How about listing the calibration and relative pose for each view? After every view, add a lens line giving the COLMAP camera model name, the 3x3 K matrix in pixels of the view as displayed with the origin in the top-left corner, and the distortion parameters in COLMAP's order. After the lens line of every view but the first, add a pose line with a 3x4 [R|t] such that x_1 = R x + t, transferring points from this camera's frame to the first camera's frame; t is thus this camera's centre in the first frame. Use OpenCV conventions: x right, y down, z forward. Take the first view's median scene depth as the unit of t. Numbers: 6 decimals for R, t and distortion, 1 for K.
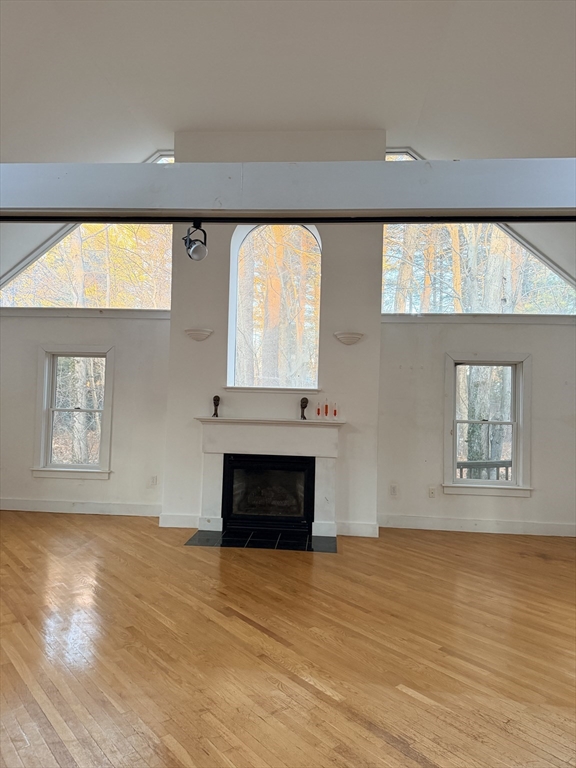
lens RADIAL K [[534.4, 0, 285.4], [0, 534.4, 368.4], [0, 0, 1]] dist [0.073522, -0.083000]
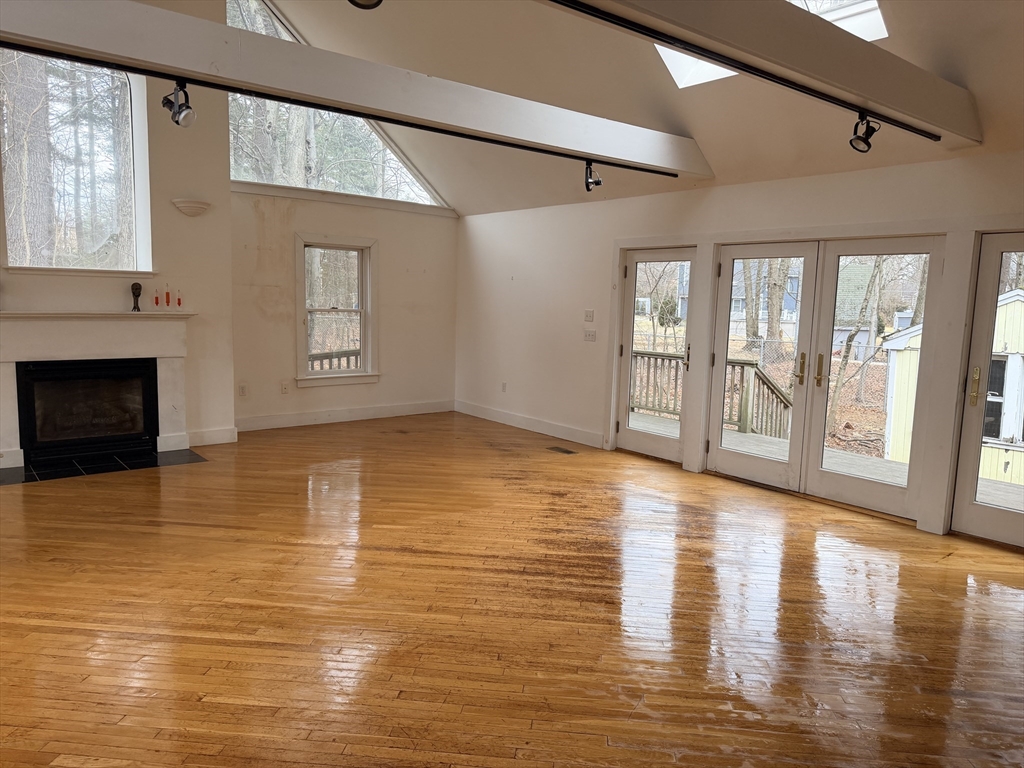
lens RADIAL K [[712.6, 0, 517.7], [0, 712.6, 379.4], [0, 0, 1]] dist [0.073522, -0.083000]
pose [[0.719590, -0.088398, 0.688749, -0.299669], [-0.040958, 0.984734, 0.169179, -0.007457], [-0.693190, -0.149949, 0.704984, -0.138944]]
